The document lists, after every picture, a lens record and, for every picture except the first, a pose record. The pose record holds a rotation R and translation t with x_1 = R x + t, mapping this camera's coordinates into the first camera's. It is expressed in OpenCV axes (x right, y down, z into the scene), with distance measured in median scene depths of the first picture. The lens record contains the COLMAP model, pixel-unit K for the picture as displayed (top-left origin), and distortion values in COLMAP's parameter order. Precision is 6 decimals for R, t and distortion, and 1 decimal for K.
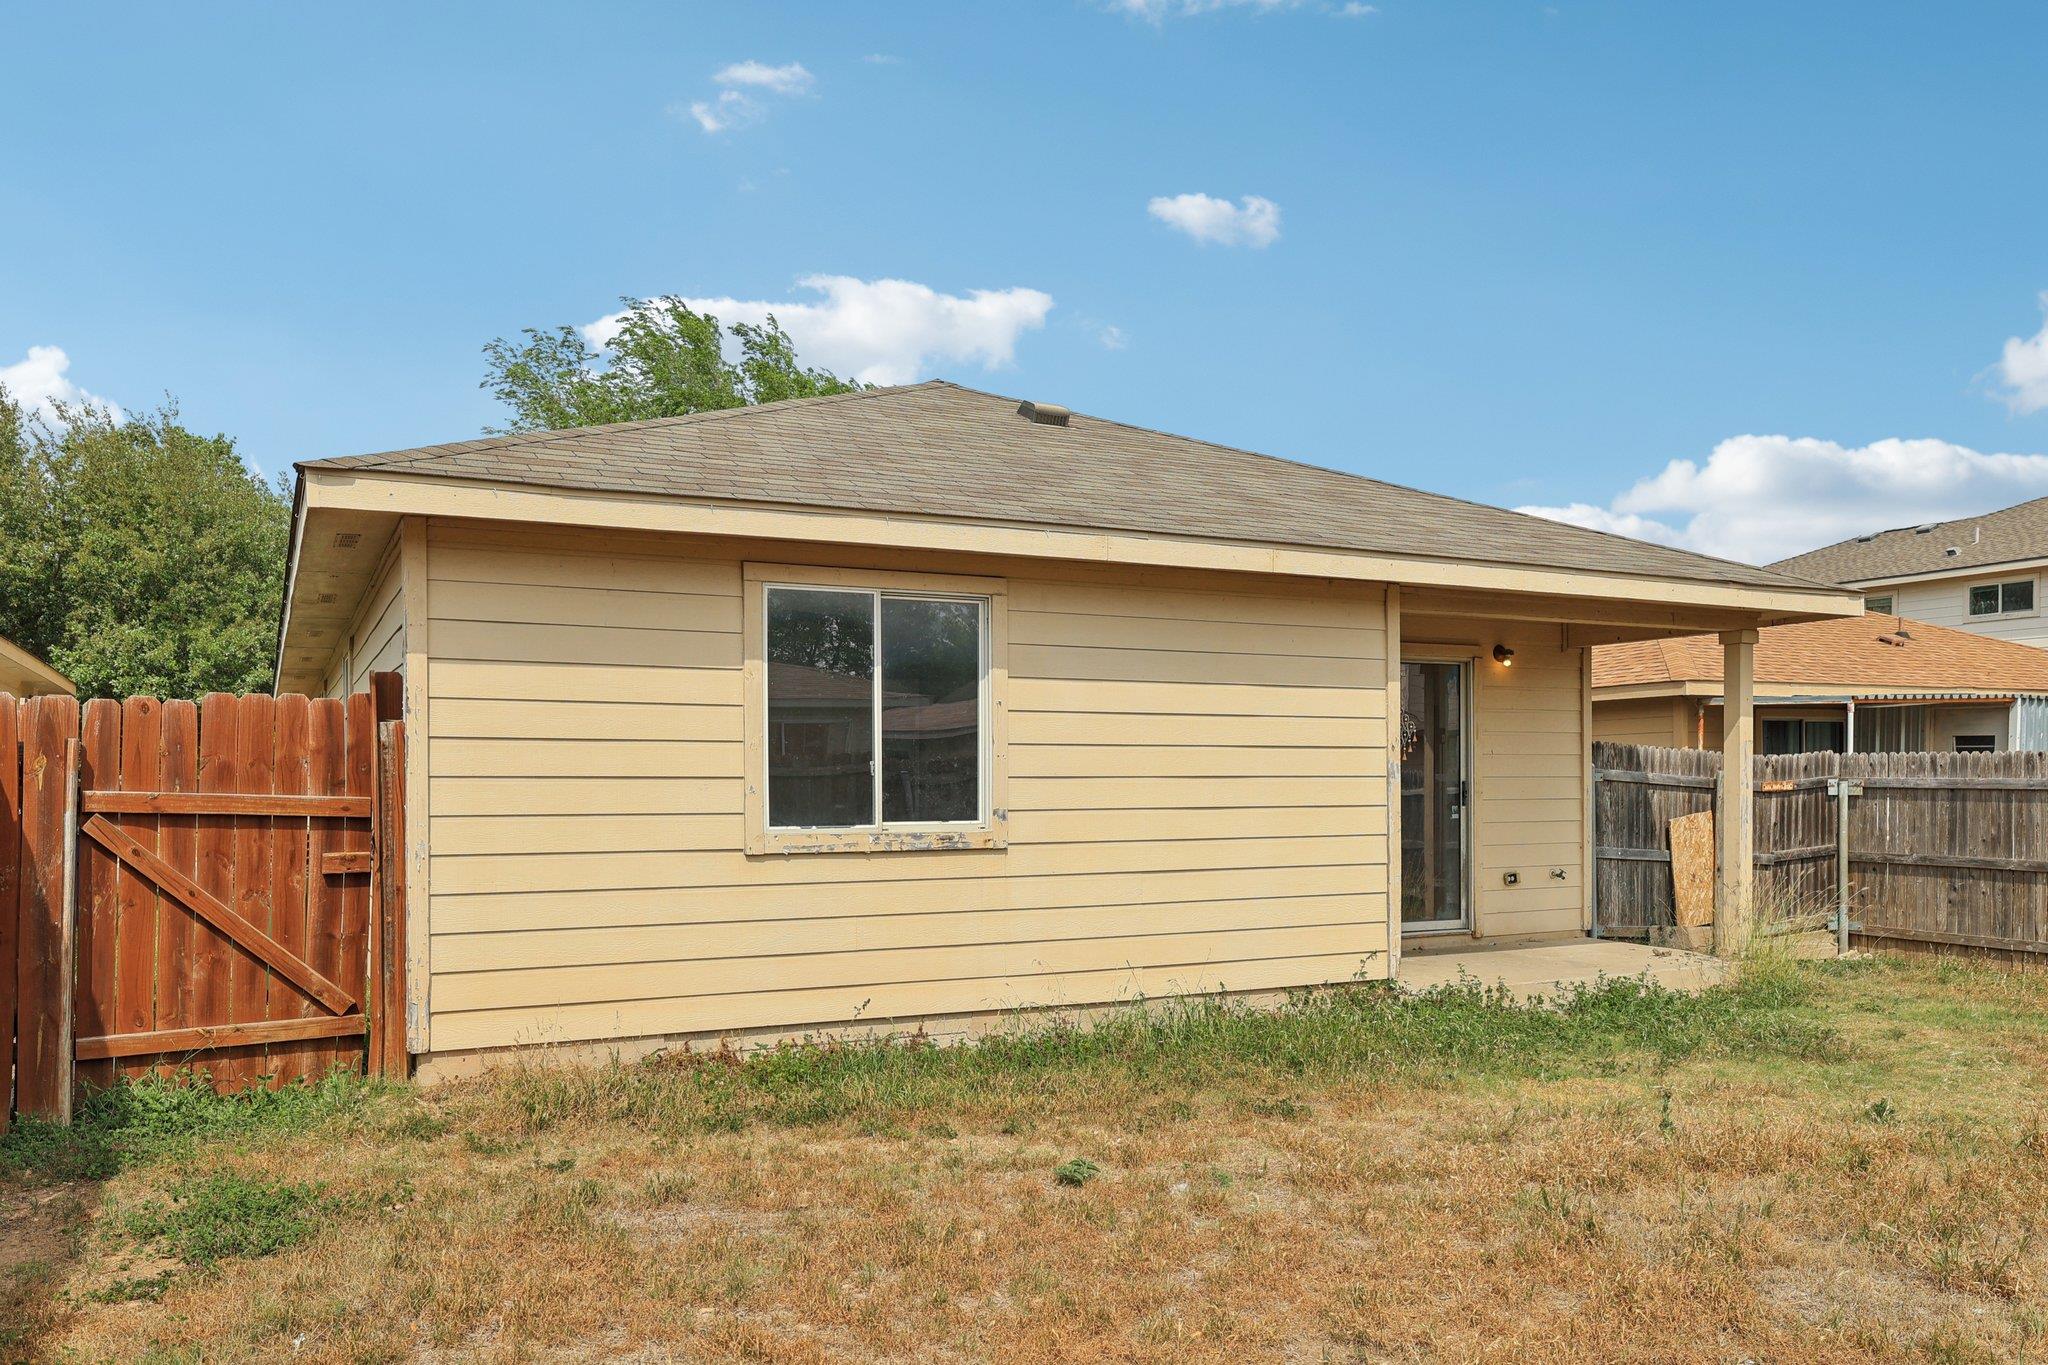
lens RADIAL K [[1529.8, 0, 1027.7], [0, 1529.8, 798.0], [0, 0, 1]] dist [-0.003887, 0.004327]
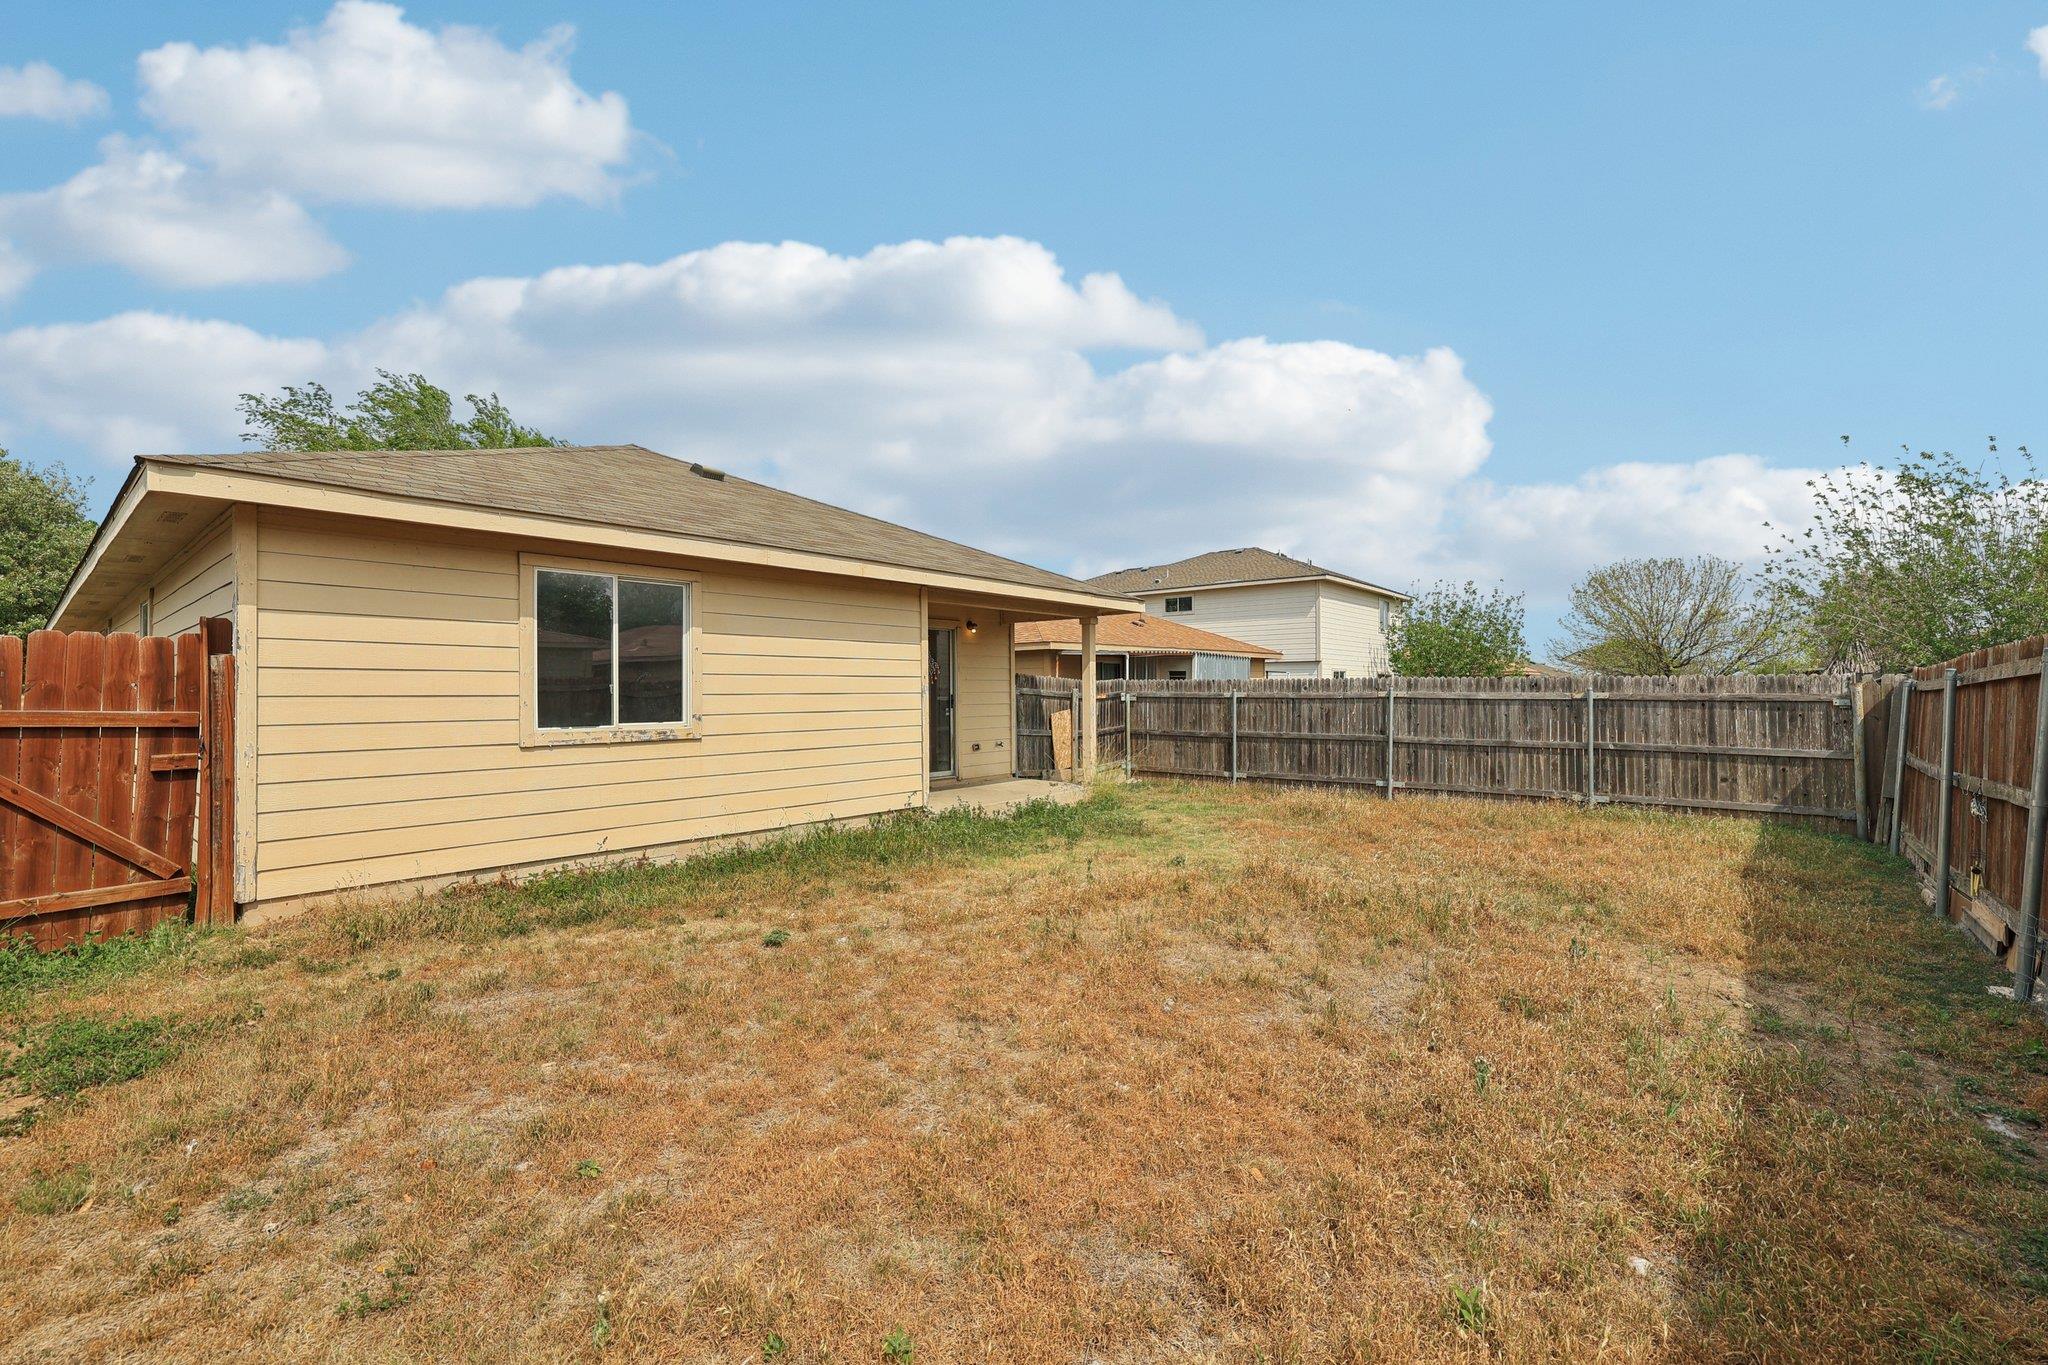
lens RADIAL K [[859.8, 0, 1024.0], [0, 859.8, 682.5], [0, 0, 1]] dist [0.001342, 0.000087]
pose [[0.920100, 0.002308, 0.391677, -0.062714], [0.006516, 0.999754, -0.021197, -0.005282], [-0.391630, 0.022055, 0.919859, 0.031958]]
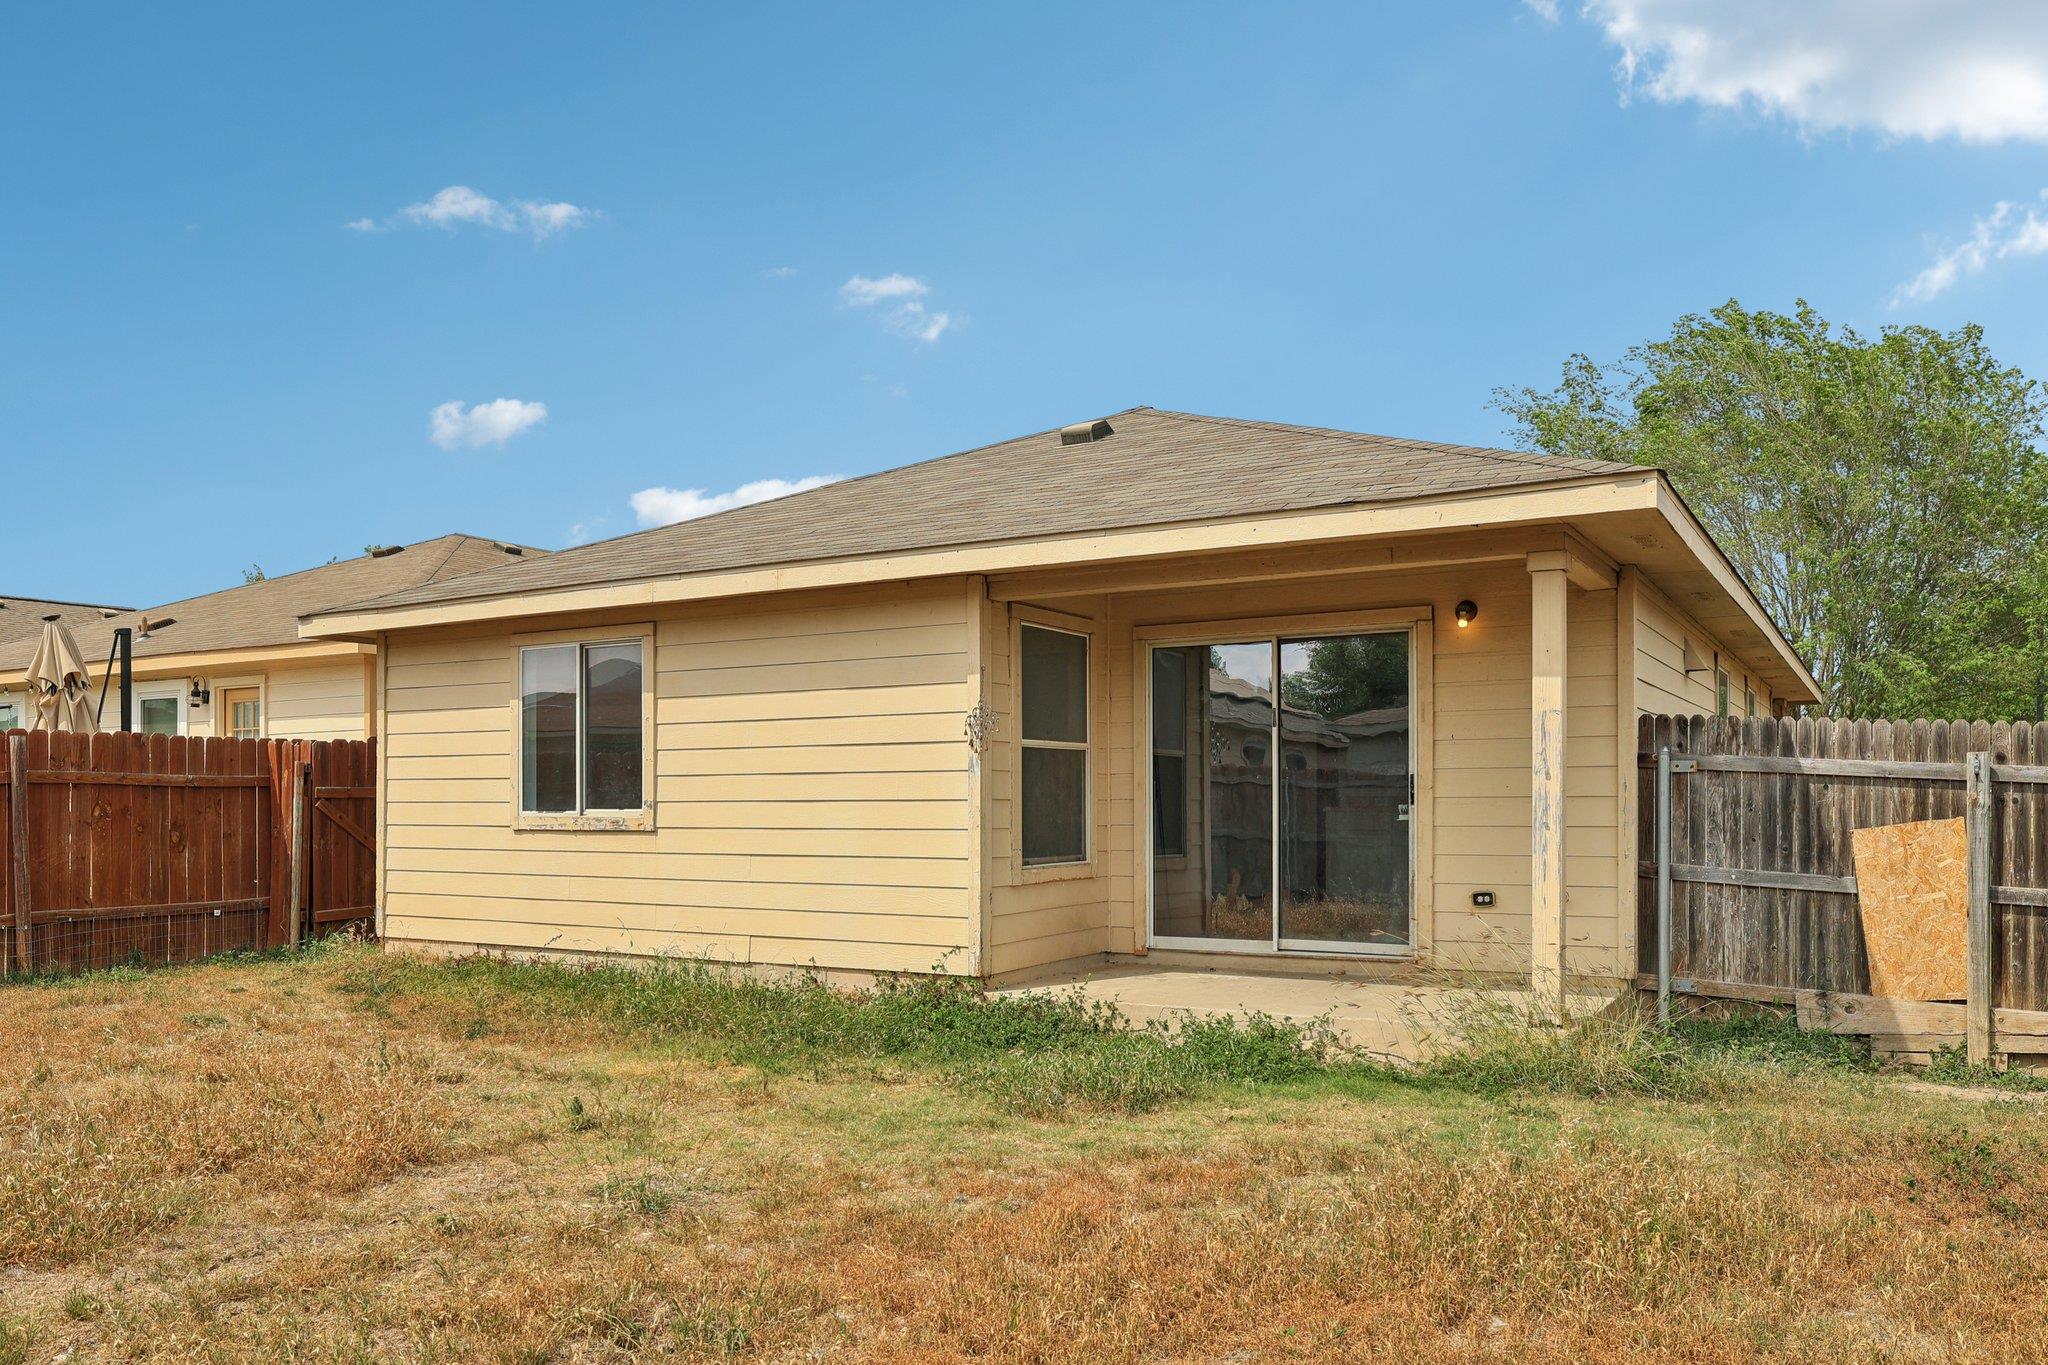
lens RADIAL K [[1473.6, 0, 1026.8], [0, 1473.6, 794.9], [0, 0, 1]] dist [0.001220, 0.000999]
pose [[0.546096, 0.000651, -0.837722, 1.342406], [-0.004733, 0.999986, -0.002309, 0.004294], [0.837709, 0.005226, 0.546091, 0.653333]]
